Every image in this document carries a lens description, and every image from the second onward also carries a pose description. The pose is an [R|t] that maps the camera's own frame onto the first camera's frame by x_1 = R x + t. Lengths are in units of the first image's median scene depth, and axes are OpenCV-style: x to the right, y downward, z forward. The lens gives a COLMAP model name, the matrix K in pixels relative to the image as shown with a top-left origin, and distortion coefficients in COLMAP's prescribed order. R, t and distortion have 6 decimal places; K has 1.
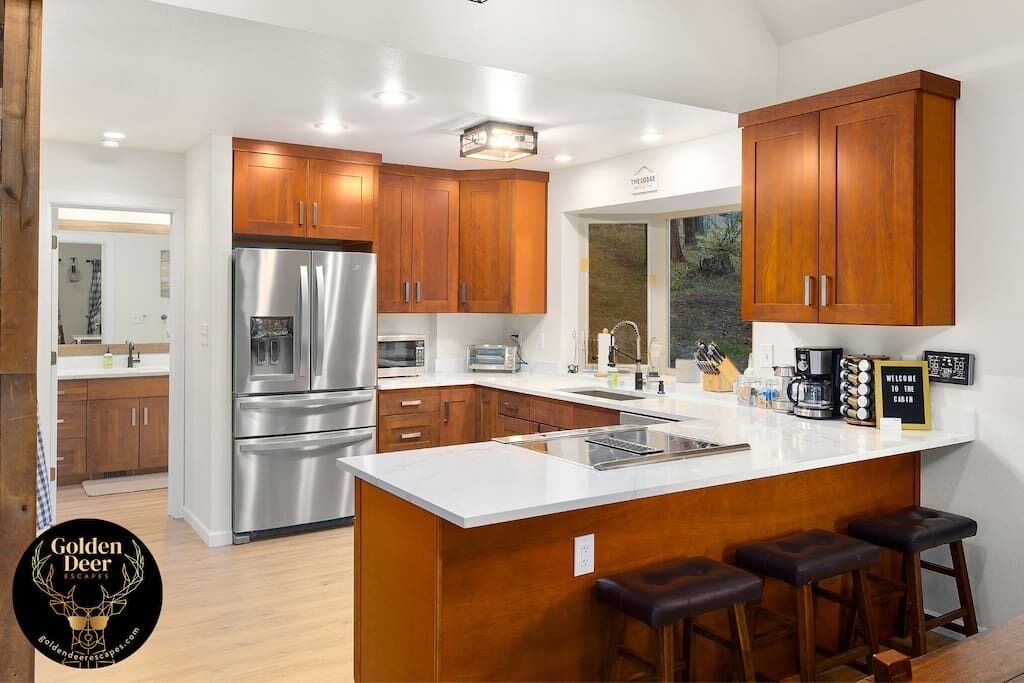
lens RADIAL K [[799.3, 0, 514.6], [0, 799.3, 298.4], [0, 0, 1]] dist [0.005247, 0.005205]
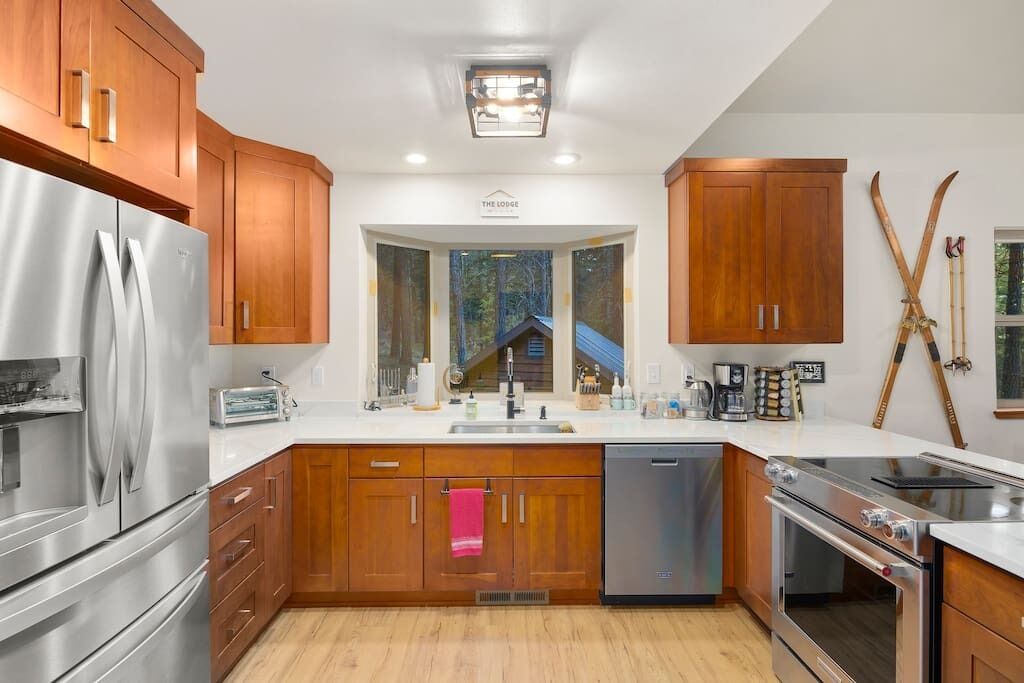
lens RADIAL K [[501.6, 0, 510.1], [0, 501.6, 336.5], [0, 0, 1]] dist [0.004162, -0.003160]
pose [[0.536822, -0.004509, 0.843684, -0.373099], [0.001548, 0.999989, 0.004360, 0.012527], [-0.843694, -0.001034, 0.536823, 0.698642]]
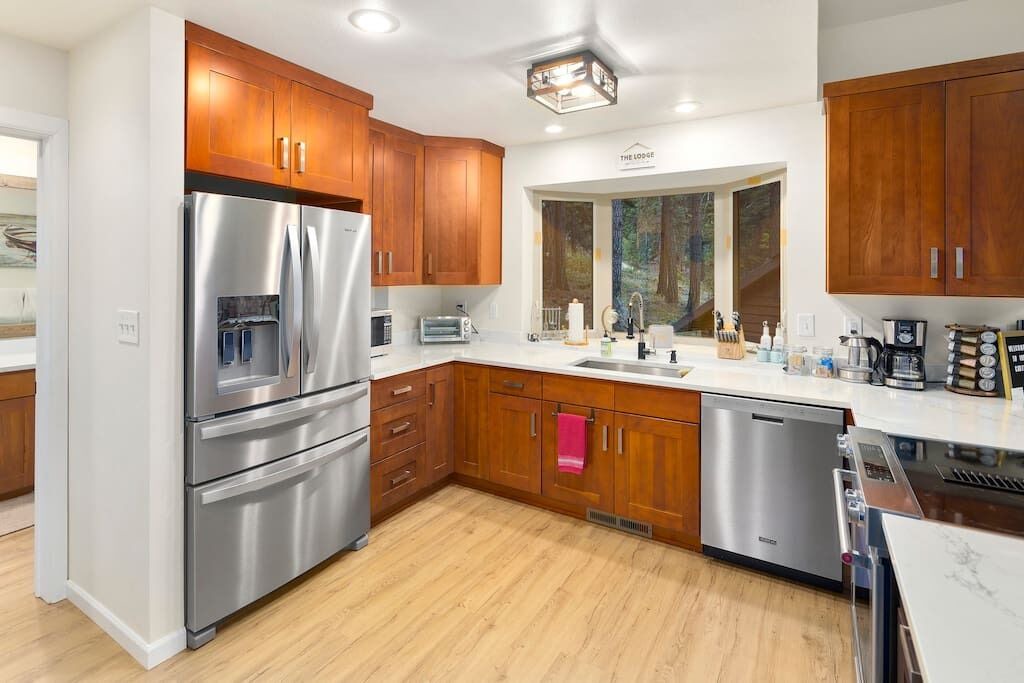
lens RADIAL K [[501.6, 0, 509.0], [0, 501.6, 270.4], [0, 0, 1]] dist [0.004162, -0.003160]
pose [[0.904305, 0.001330, 0.426885, -0.283975], [-0.001960, 0.999998, 0.001035, 0.000180], [-0.426883, -0.001773, 0.904305, 0.509440]]
